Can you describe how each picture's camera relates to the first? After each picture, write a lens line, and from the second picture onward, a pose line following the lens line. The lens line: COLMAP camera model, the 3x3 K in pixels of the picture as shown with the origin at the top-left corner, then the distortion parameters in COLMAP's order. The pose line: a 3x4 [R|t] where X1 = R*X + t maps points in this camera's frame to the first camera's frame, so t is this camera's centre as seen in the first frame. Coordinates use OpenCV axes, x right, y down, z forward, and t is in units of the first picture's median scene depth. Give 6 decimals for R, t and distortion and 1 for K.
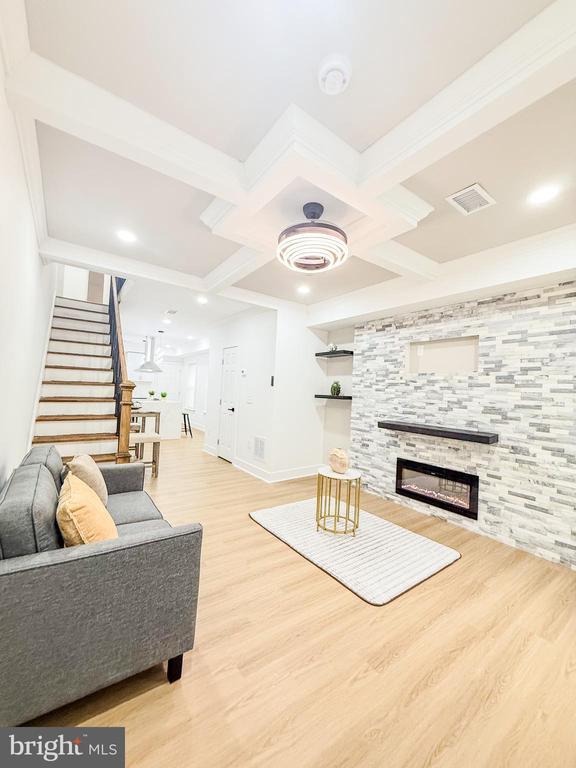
lens RADIAL K [[311.6, 0, 289.3], [0, 311.6, 381.6], [0, 0, 1]] dist [-0.000323, -0.000111]
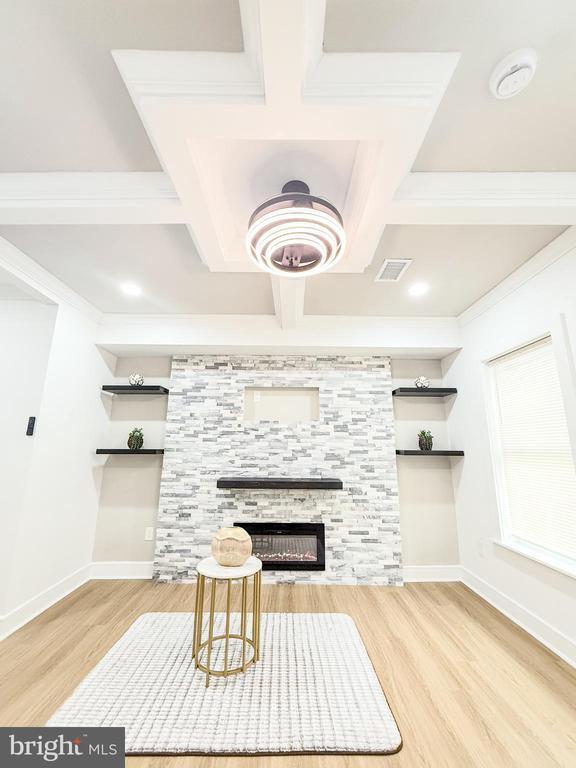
lens RADIAL K [[311.6, 0, 289.3], [0, 311.6, 381.6], [0, 0, 1]] dist [-0.000323, -0.000111]
pose [[0.581503, 0.133970, 0.802438, -0.324750], [-0.006545, 0.987086, -0.160055, 0.007002], [-0.813518, 0.087821, 0.574870, 0.434955]]
